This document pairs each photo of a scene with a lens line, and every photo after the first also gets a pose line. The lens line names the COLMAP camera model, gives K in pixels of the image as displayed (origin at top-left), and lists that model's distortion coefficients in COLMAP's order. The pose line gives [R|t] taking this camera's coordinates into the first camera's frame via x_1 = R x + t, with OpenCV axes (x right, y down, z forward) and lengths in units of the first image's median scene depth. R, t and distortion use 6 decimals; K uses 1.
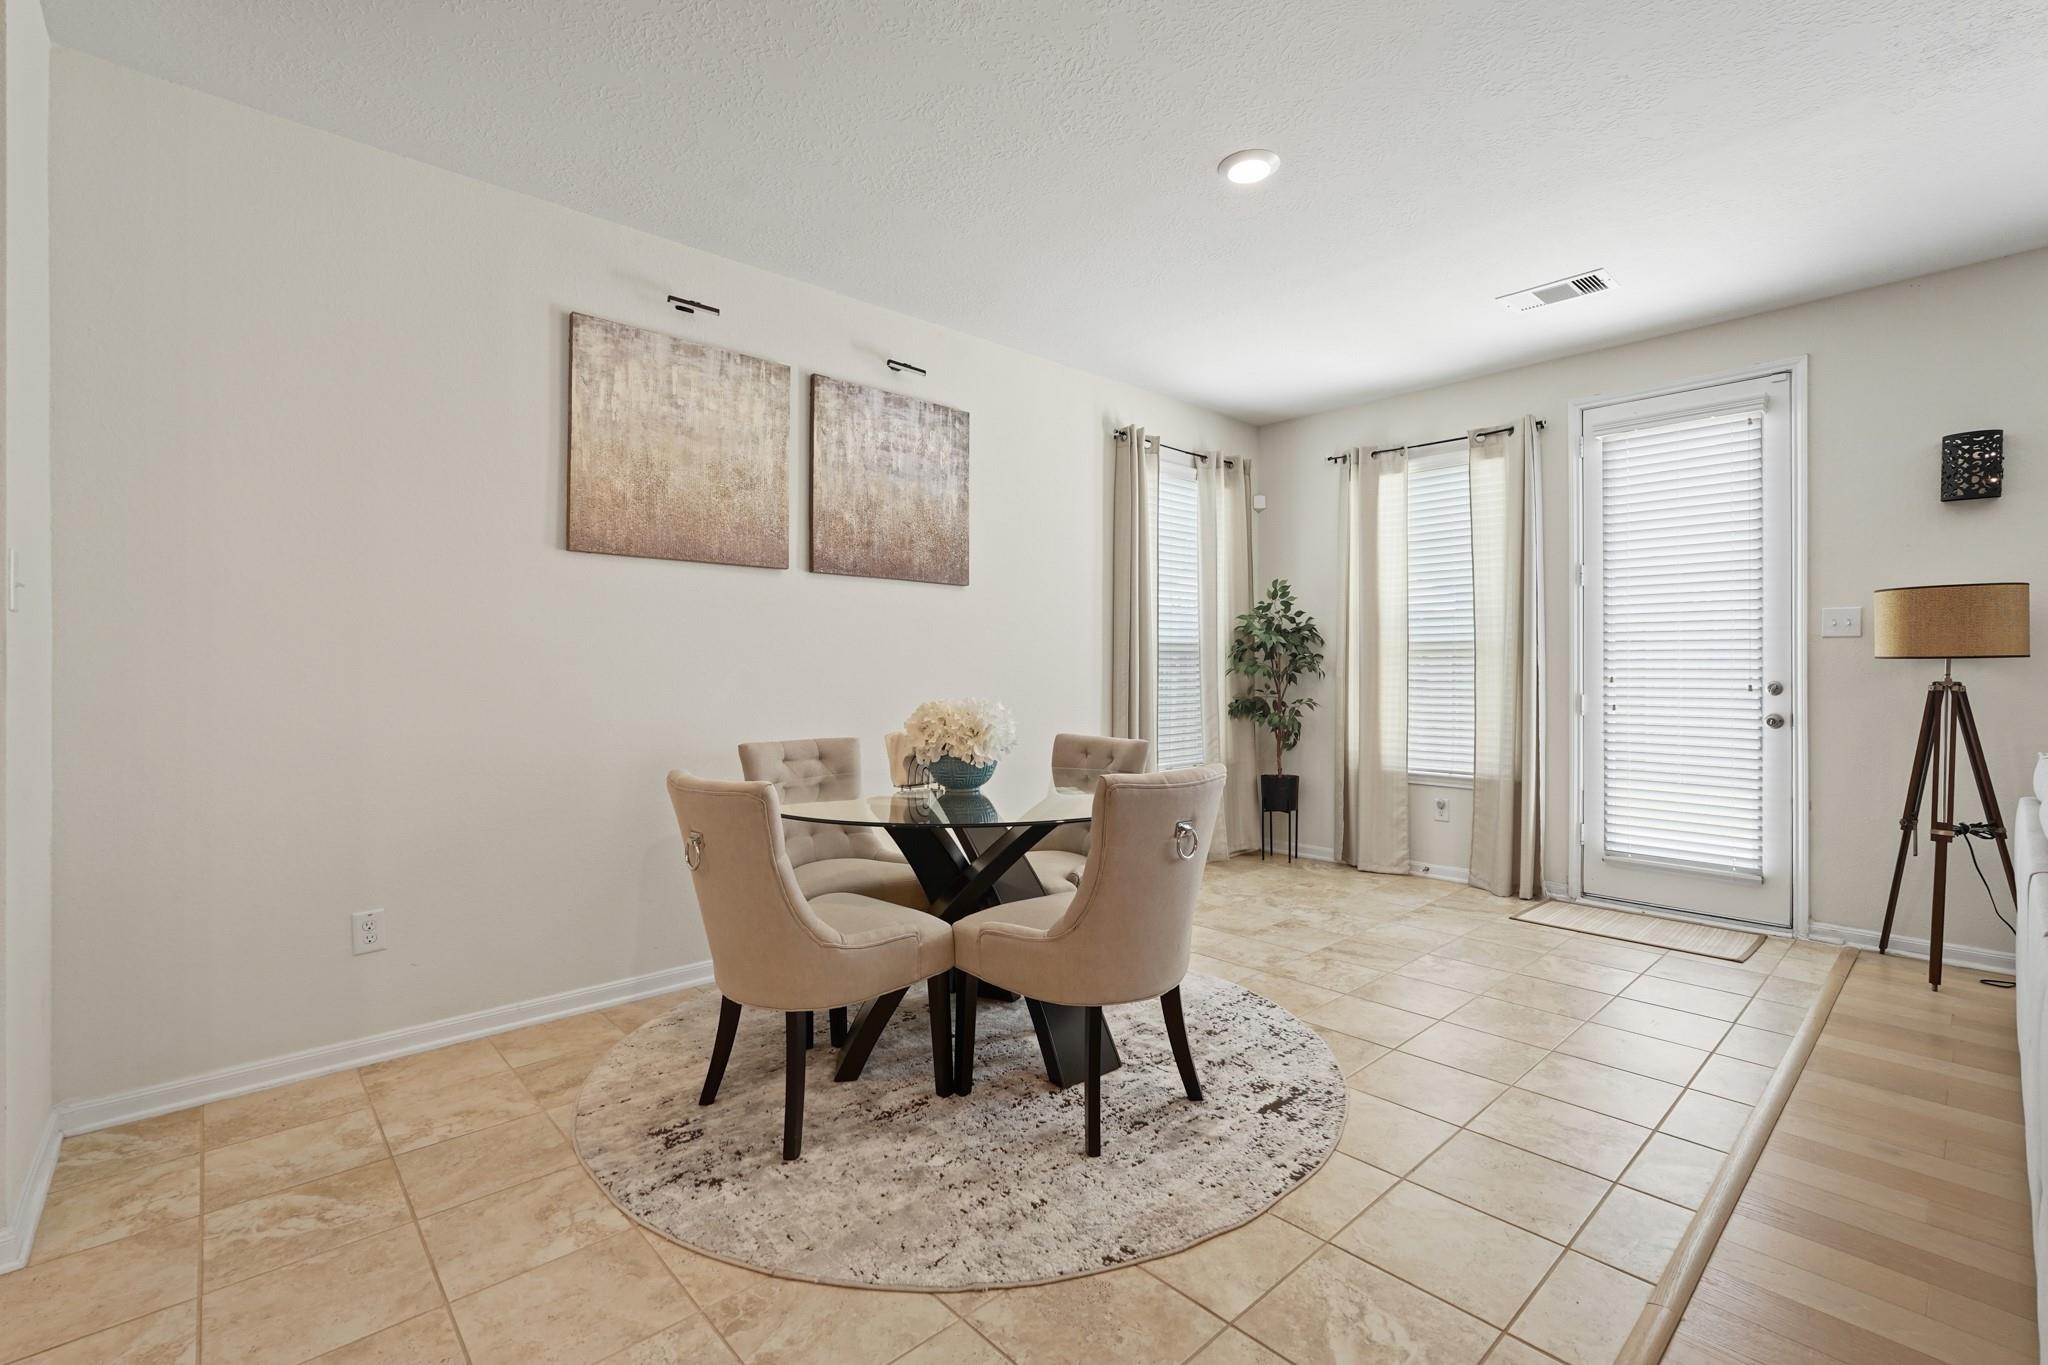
lens RADIAL K [[906.2, 0, 1026.2], [0, 906.2, 661.5], [0, 0, 1]] dist [-0.019593, 0.009204]
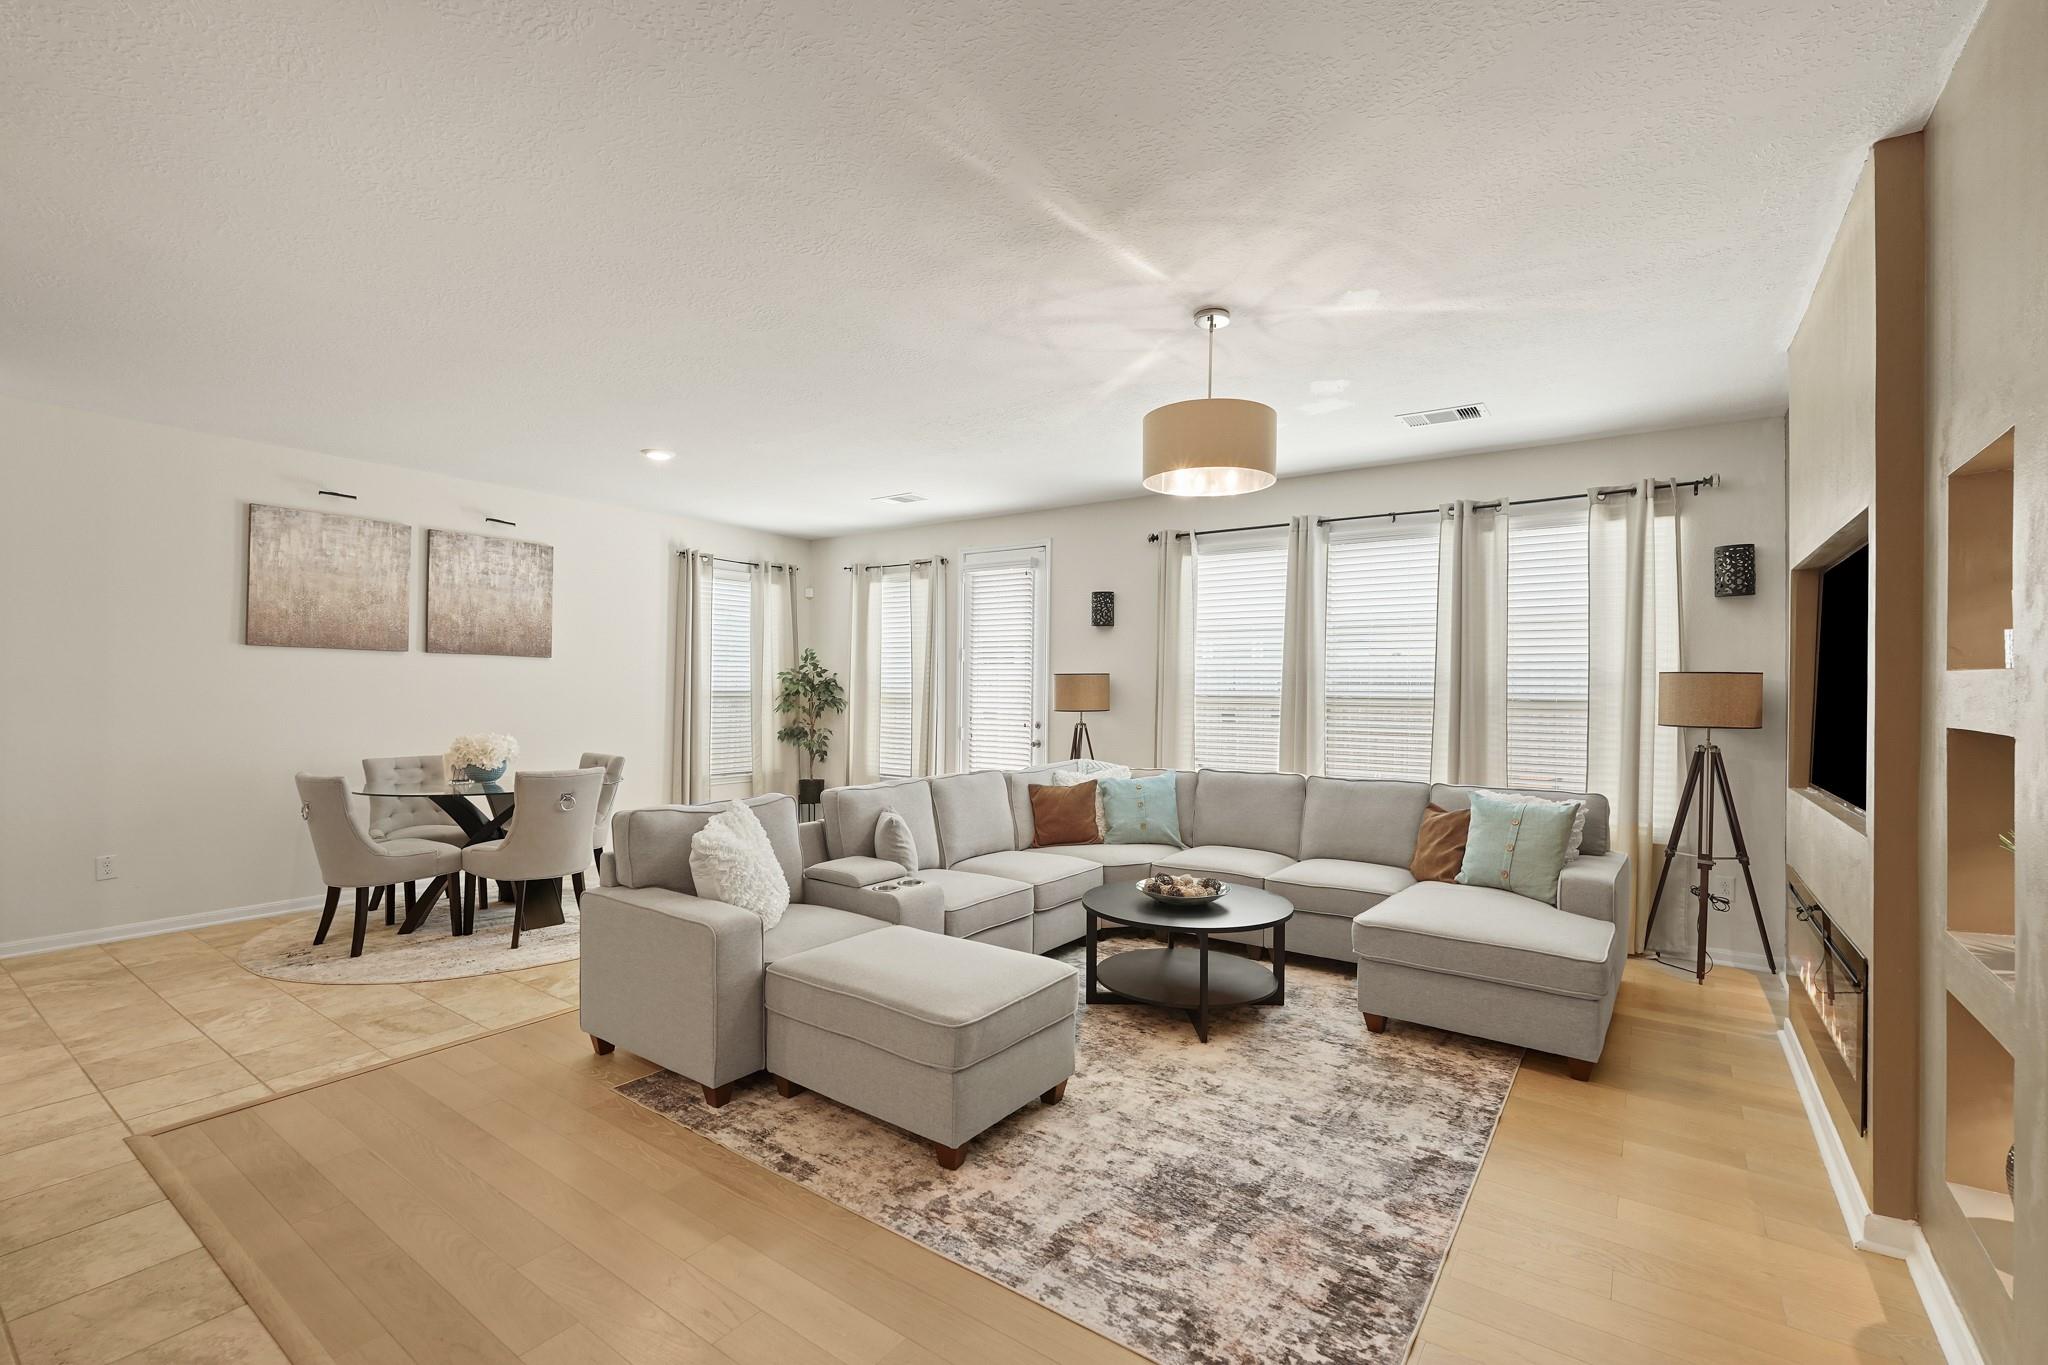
lens RADIAL K [[895.3, 0, 1024.0], [0, 895.3, 682.5], [0, 0, 1]] dist [-0.021660, 0.010364]
pose [[0.978116, 0.010977, 0.207769, 0.497738], [-0.011346, 0.999935, 0.000583, -0.061069], [-0.207749, -0.002928, 0.978178, -0.805276]]
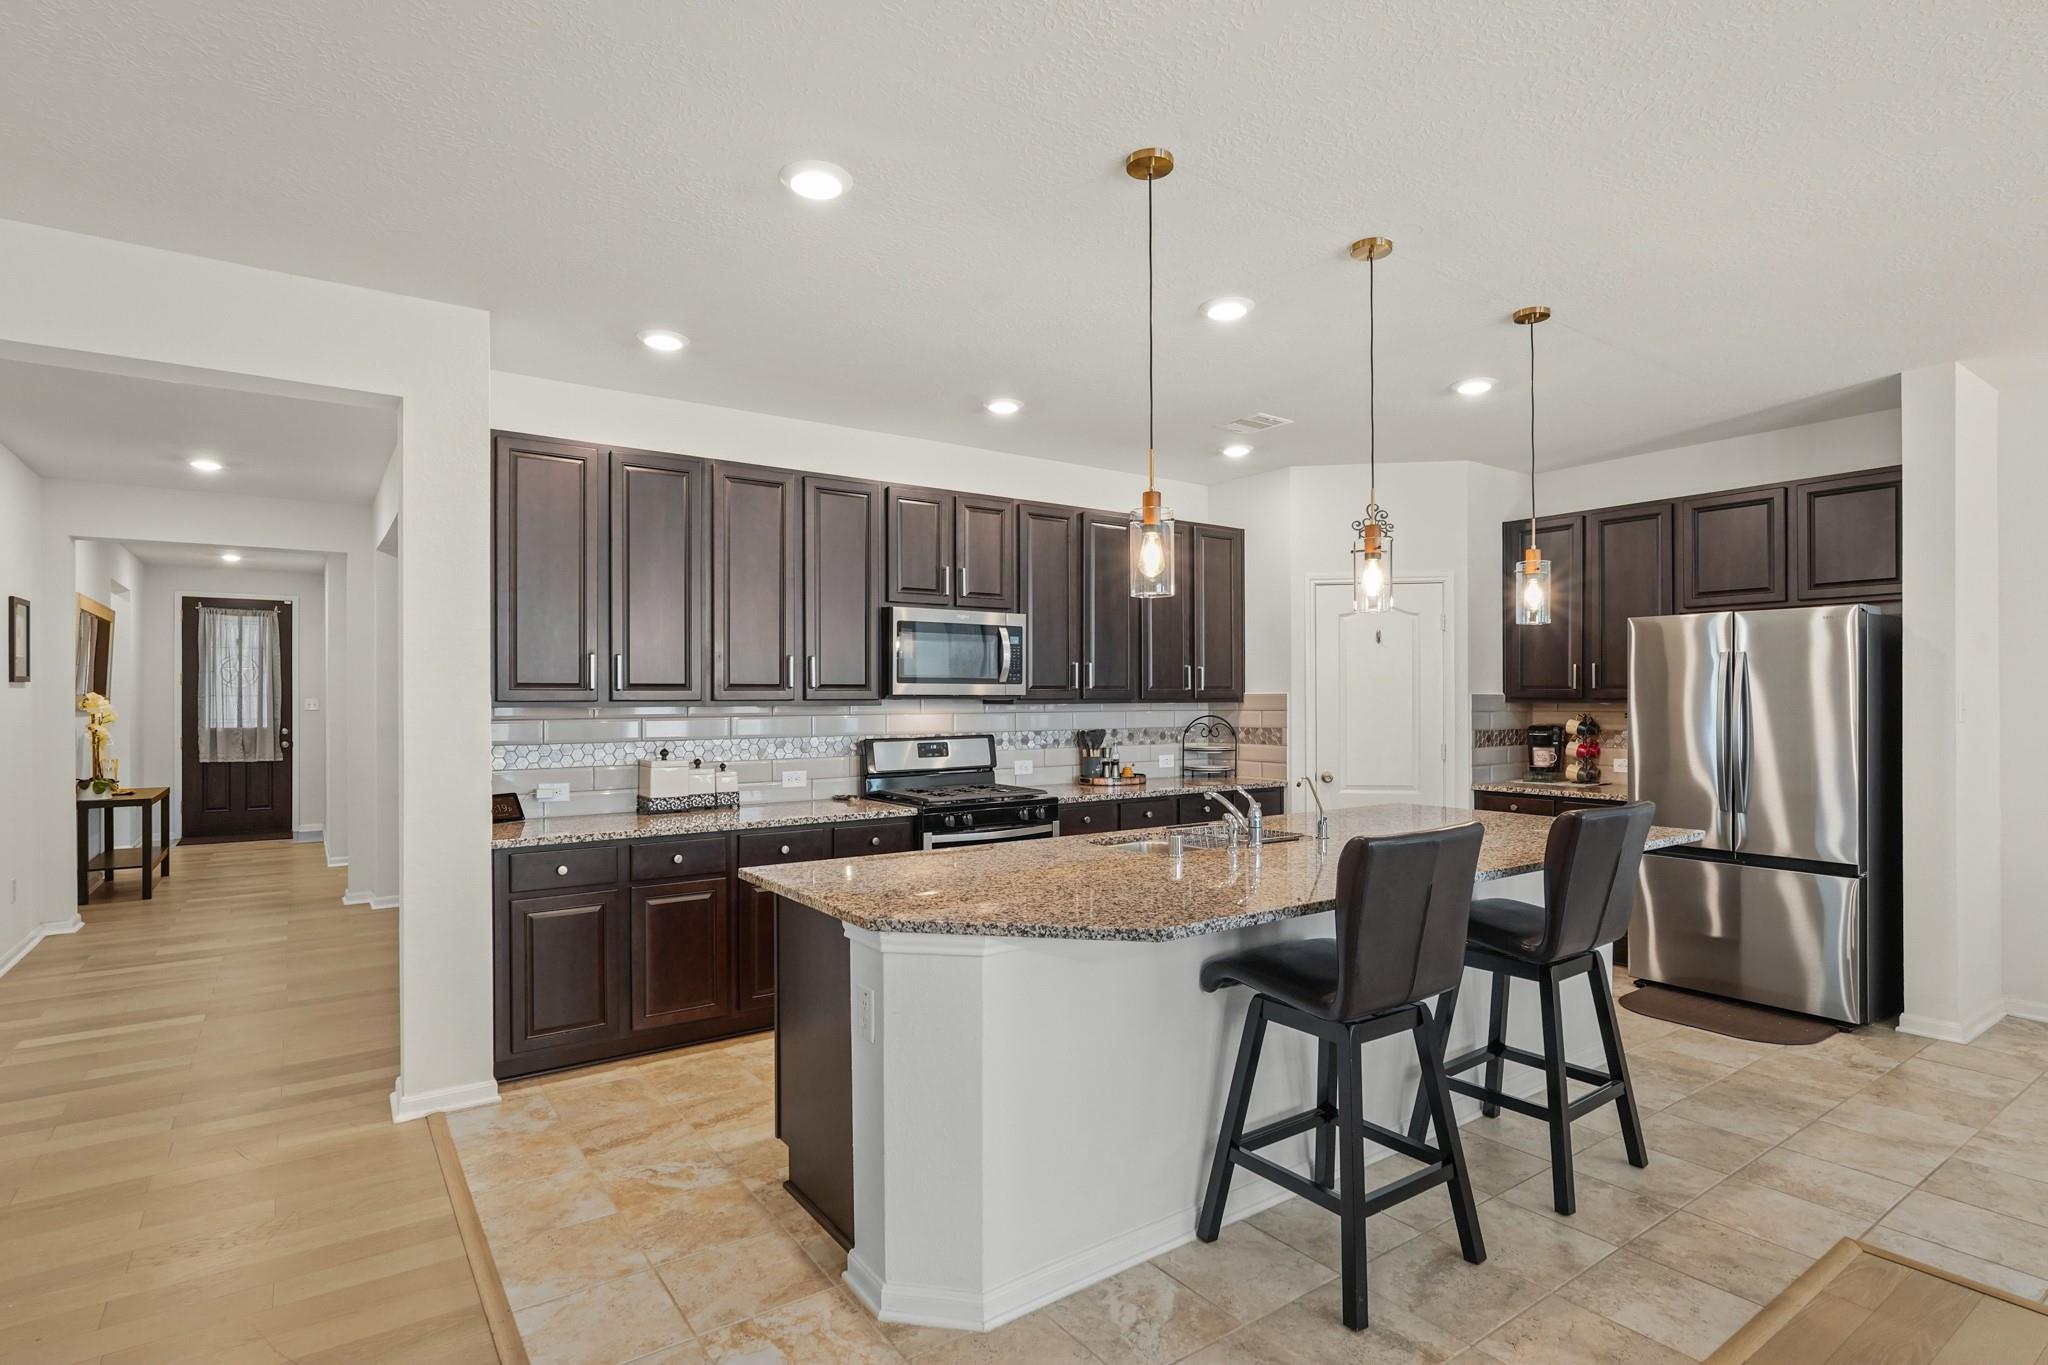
lens RADIAL K [[1029.3, 0, 1026.8], [0, 1029.3, 692.6], [0, 0, 1]] dist [-0.006268, -0.000014]
pose [[-0.124980, -0.005512, -0.992144, 0.735853], [0.009716, 0.999930, -0.006780, -0.066354], [0.992112, -0.010487, -0.124918, -0.411785]]
